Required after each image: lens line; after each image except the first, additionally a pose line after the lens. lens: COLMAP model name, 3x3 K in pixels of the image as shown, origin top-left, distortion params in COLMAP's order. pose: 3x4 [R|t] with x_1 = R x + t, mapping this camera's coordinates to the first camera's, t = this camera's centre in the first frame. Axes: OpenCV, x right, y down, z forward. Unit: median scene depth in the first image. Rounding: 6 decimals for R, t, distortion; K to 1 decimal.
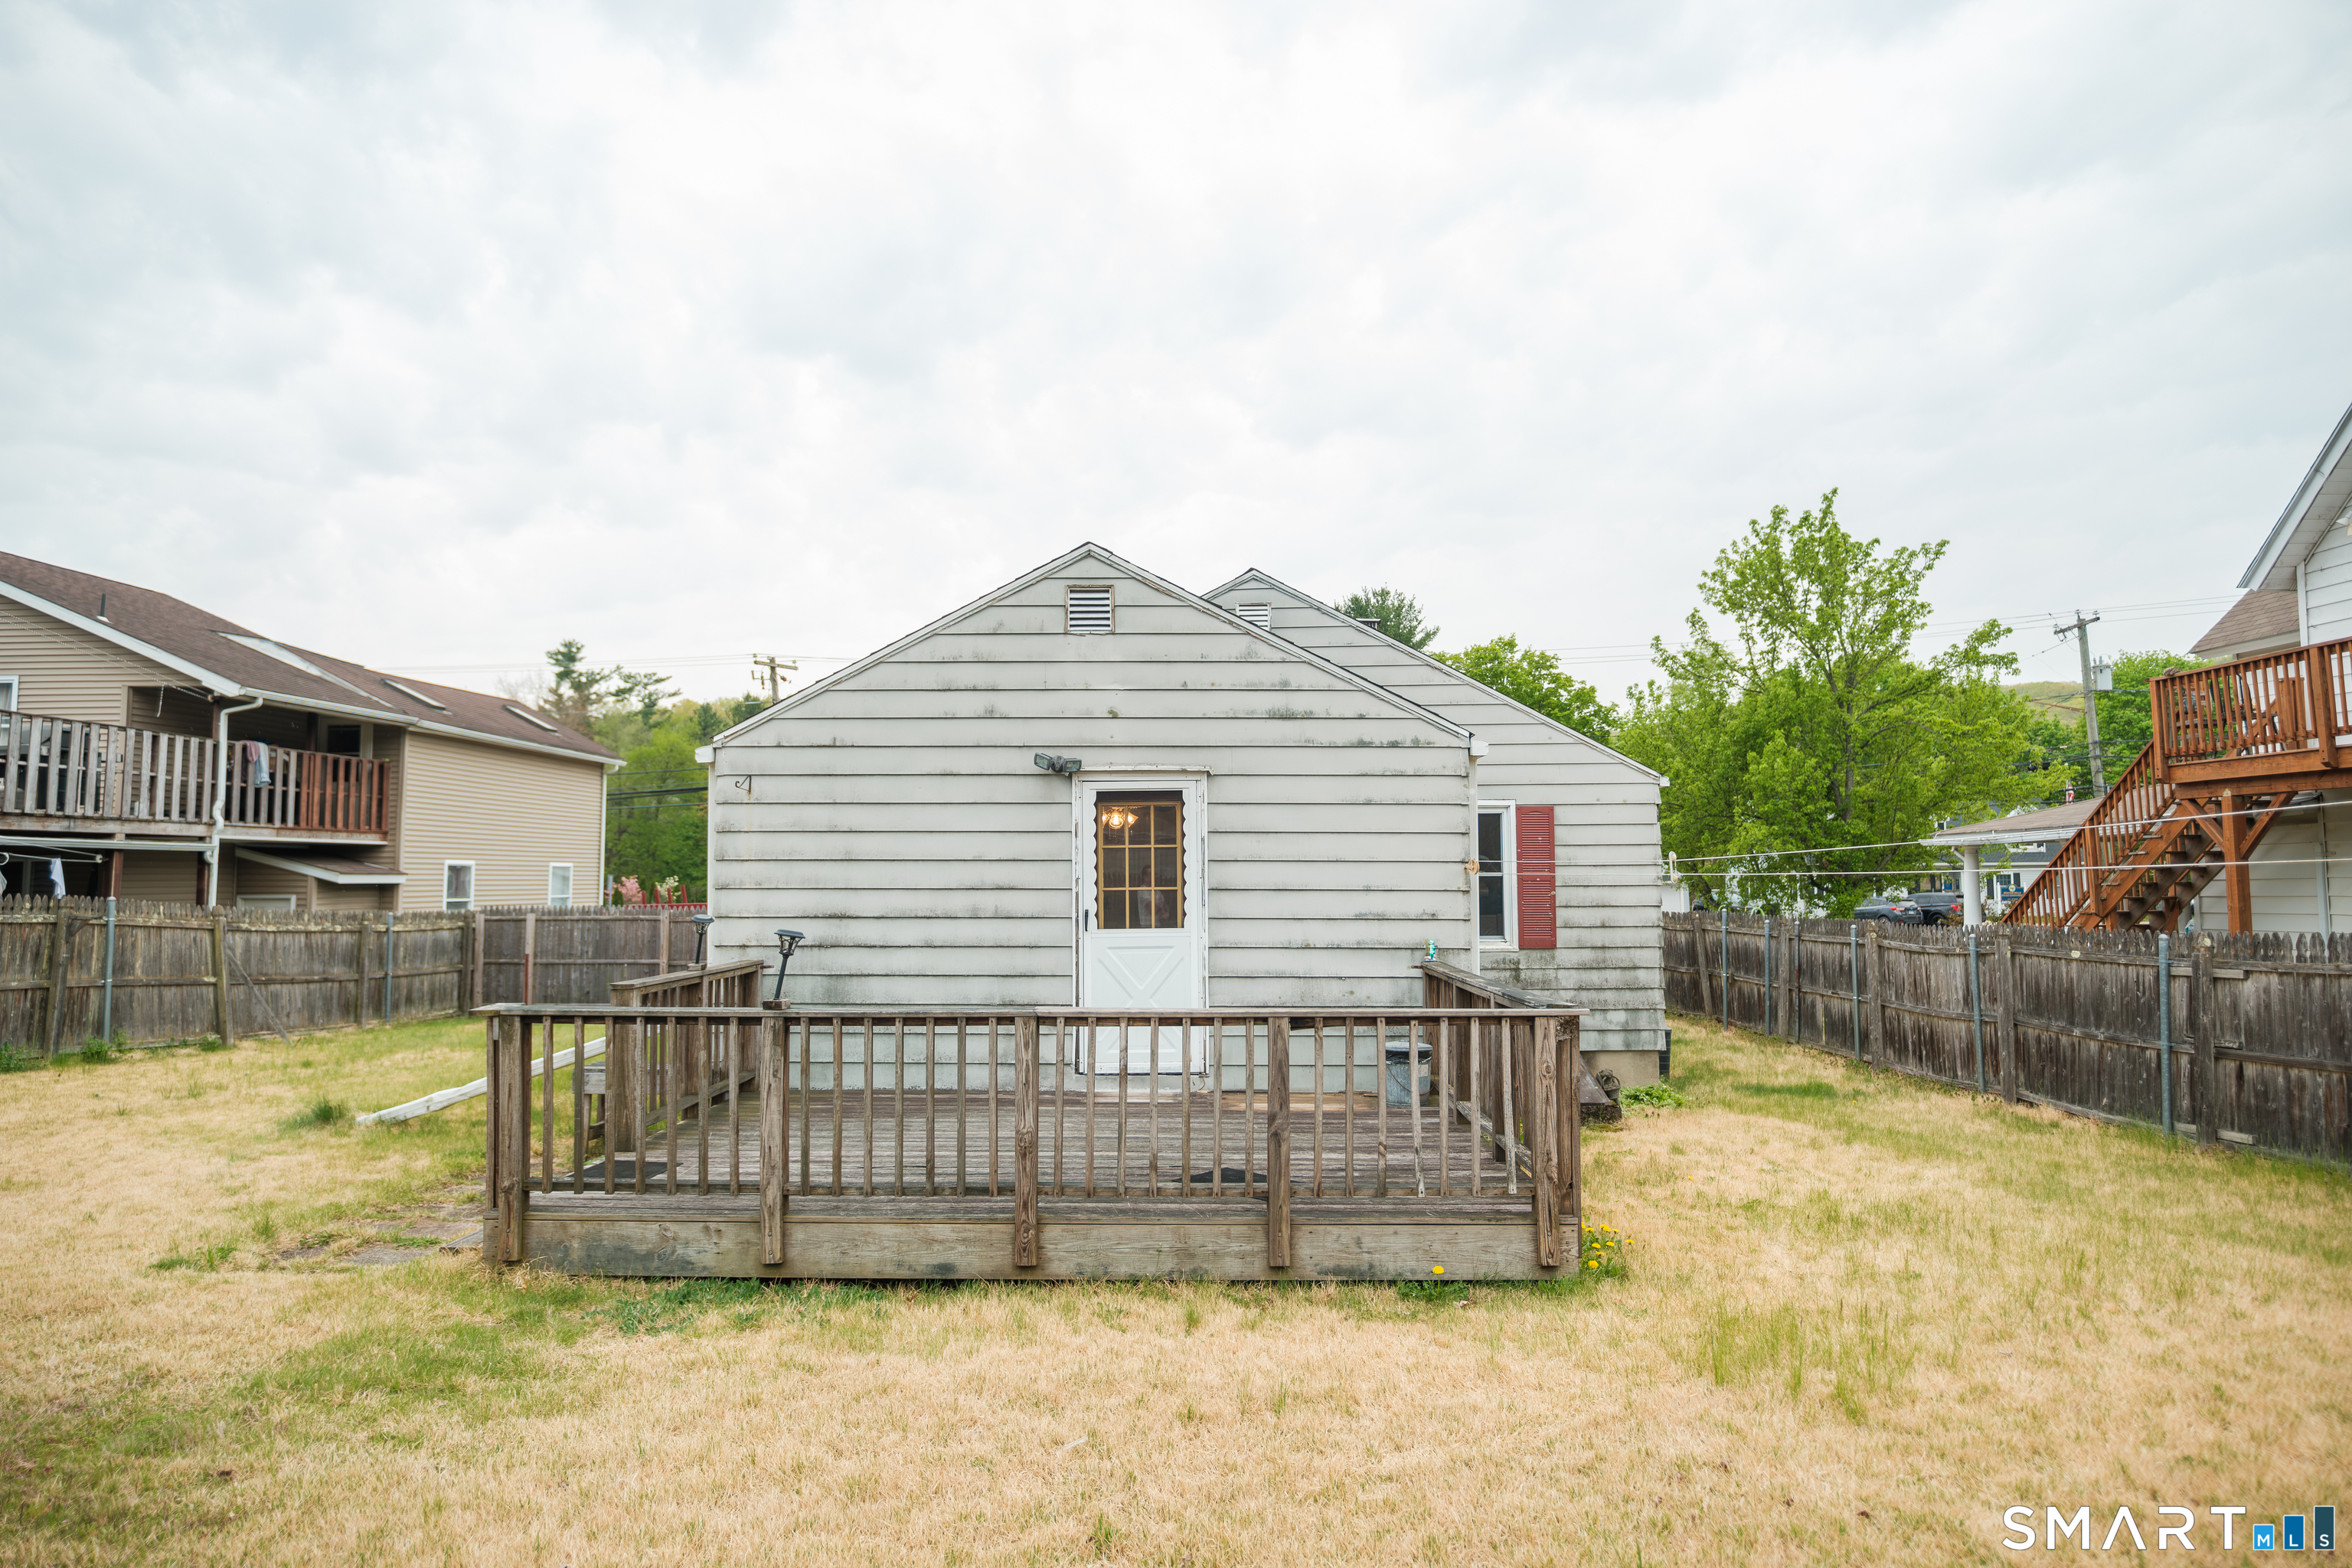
lens RADIAL K [[1332.9, 0, 1183.0], [0, 1332.9, 798.7], [0, 0, 1]] dist [-0.032146, 0.023211]
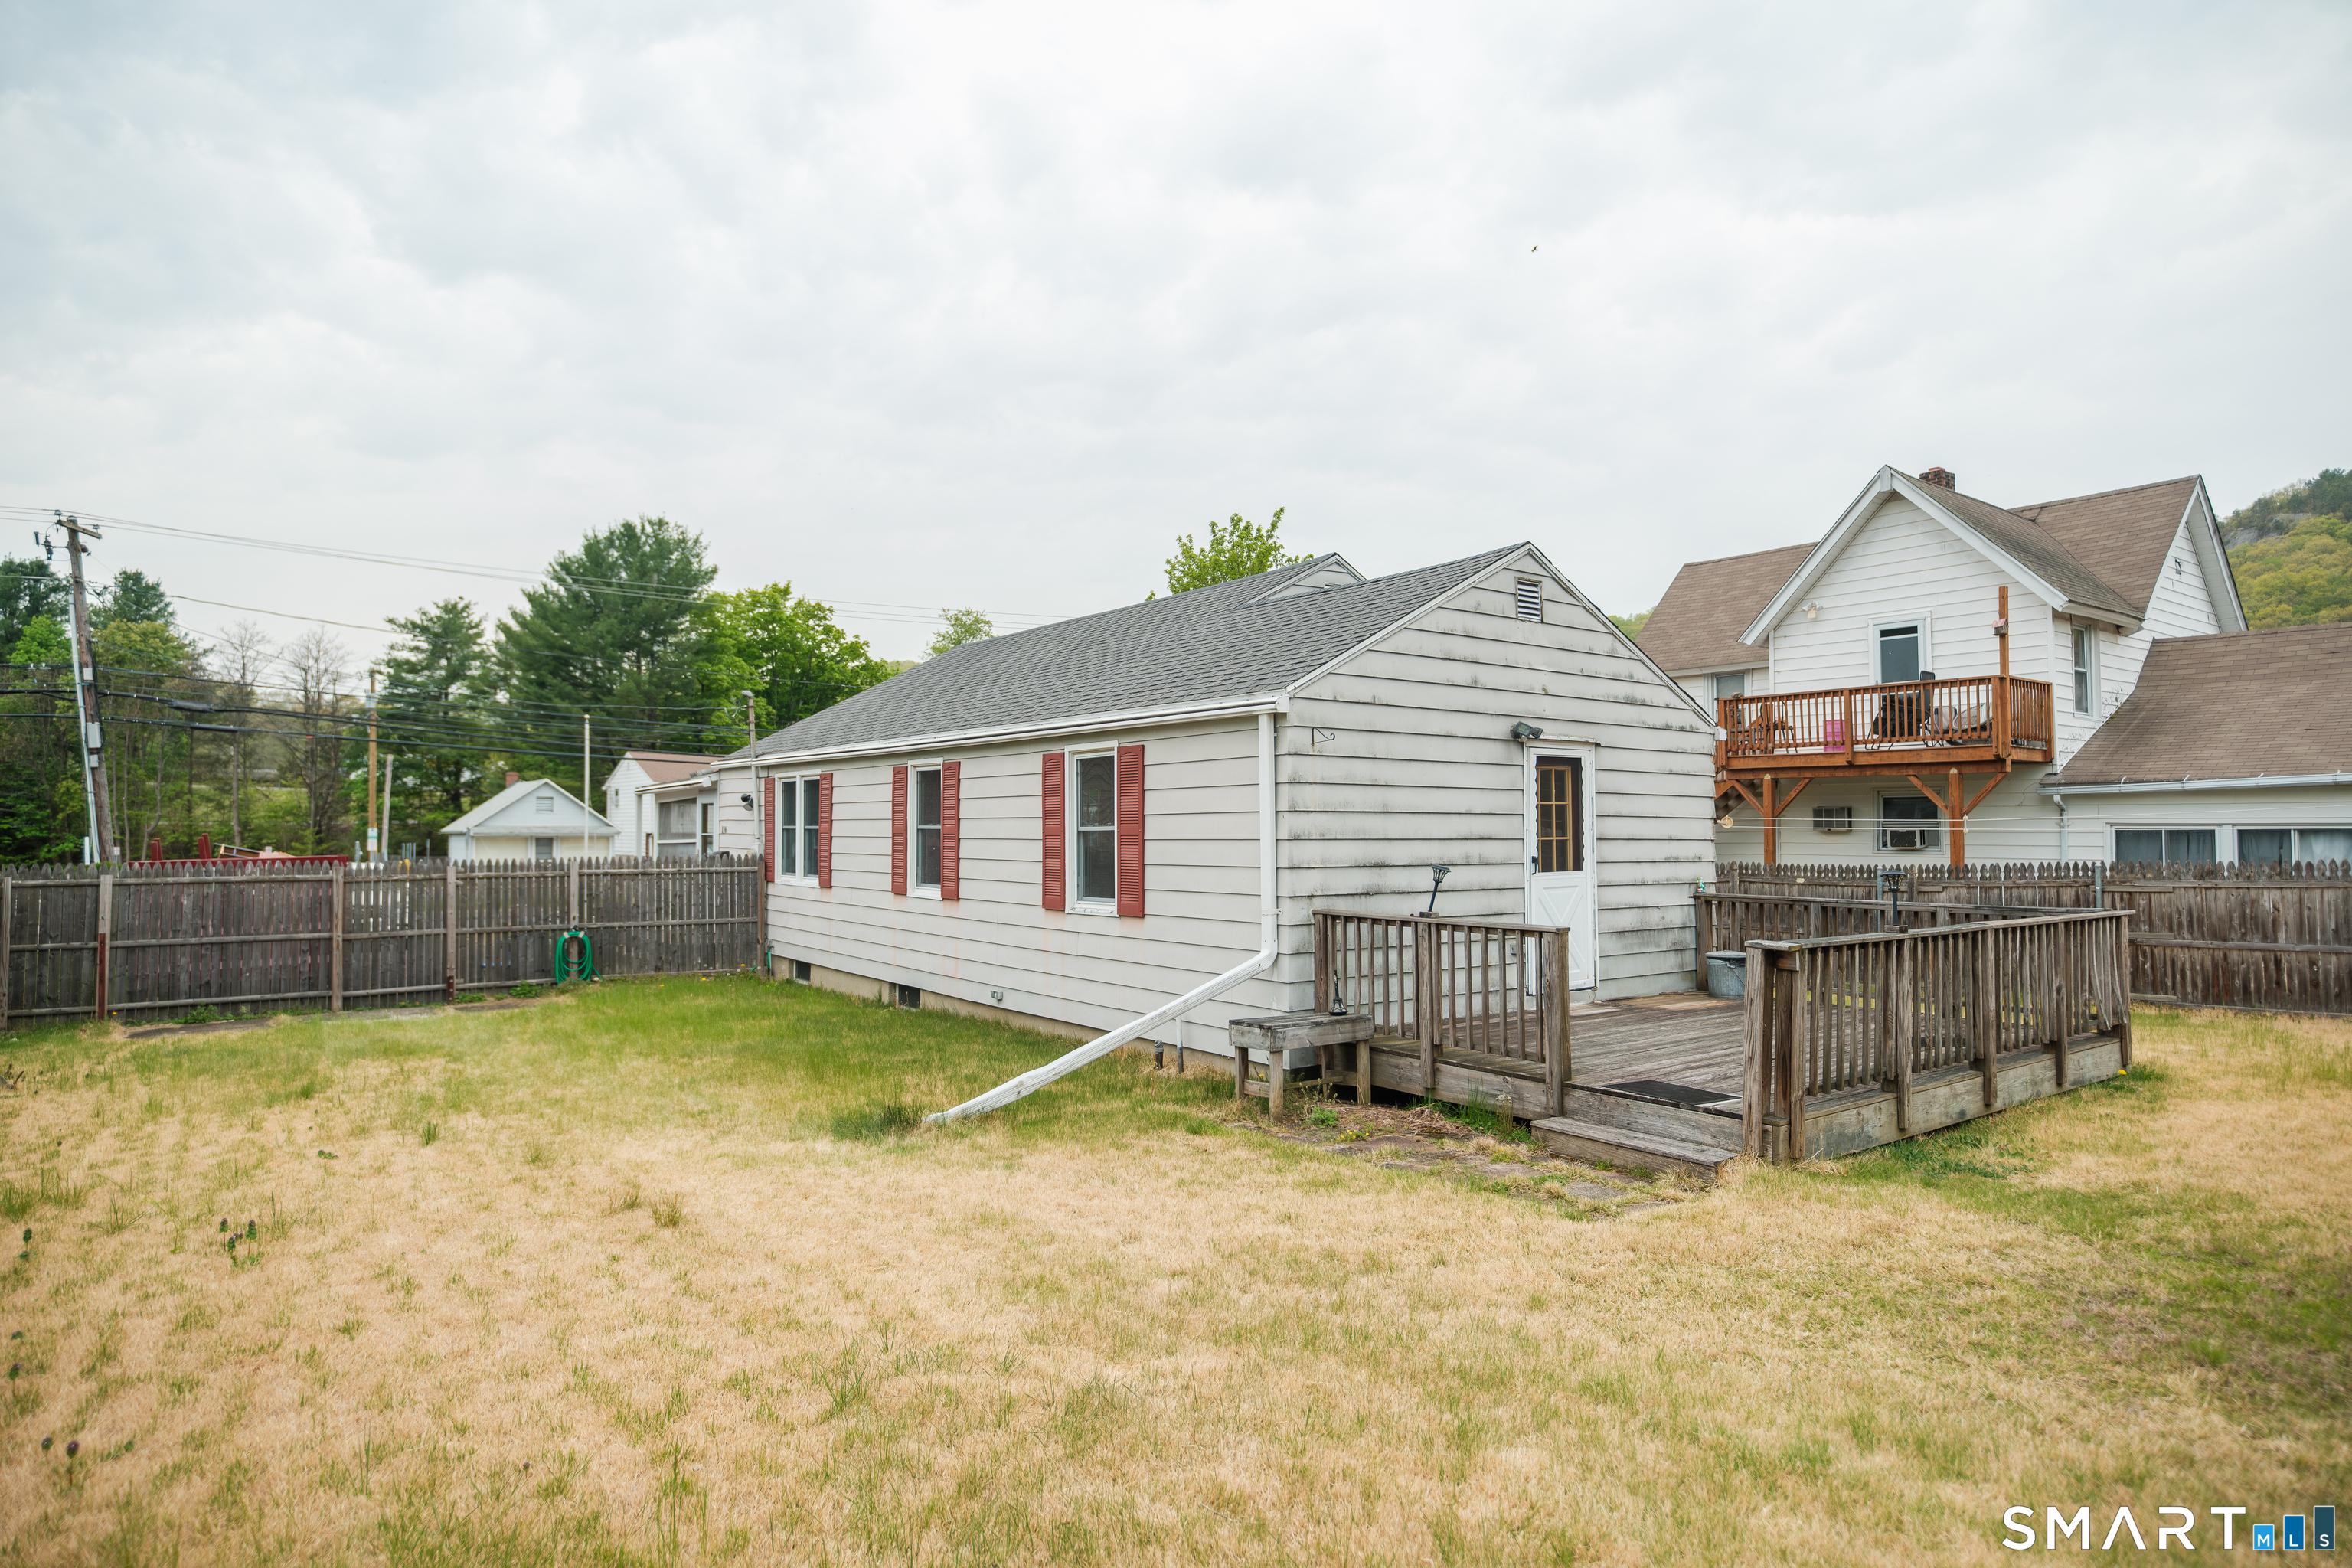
lens RADIAL K [[1332.9, 0, 1185.4], [0, 1332.9, 780.7], [0, 0, 1]] dist [-0.032146, 0.023211]
pose [[0.798216, 0.025531, 0.601830, -0.734335], [-0.040352, 0.999123, 0.011135, 0.011294], [-0.601018, -0.033173, 0.798547, 0.177926]]
